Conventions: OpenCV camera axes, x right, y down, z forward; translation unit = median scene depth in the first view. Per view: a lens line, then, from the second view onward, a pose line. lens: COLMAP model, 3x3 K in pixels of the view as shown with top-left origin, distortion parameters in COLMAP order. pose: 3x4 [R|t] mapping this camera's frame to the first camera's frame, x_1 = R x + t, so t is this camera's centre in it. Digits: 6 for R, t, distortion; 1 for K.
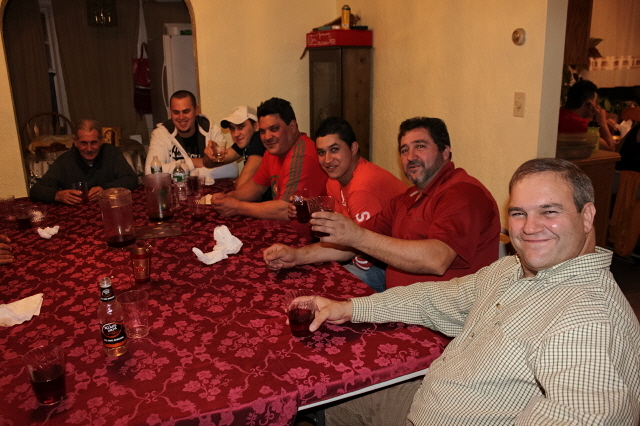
lens RADIAL K [[525.0, 0, 320.0], [0, 525.0, 213.0], [0, 0, 1]] dist [-0.161600, 0.124664]
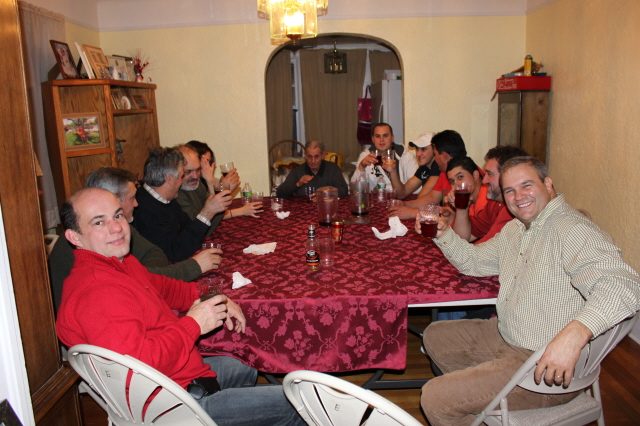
lens RADIAL K [[525.0, 0, 320.0], [0, 525.0, 213.0], [0, 0, 1]] dist [-0.161600, 0.124664]
pose [[0.910001, 0.070916, -0.408496, 0.116267], [-0.099793, 0.993762, -0.049789, 0.058768], [0.402417, 0.086073, 0.911401, -0.218875]]
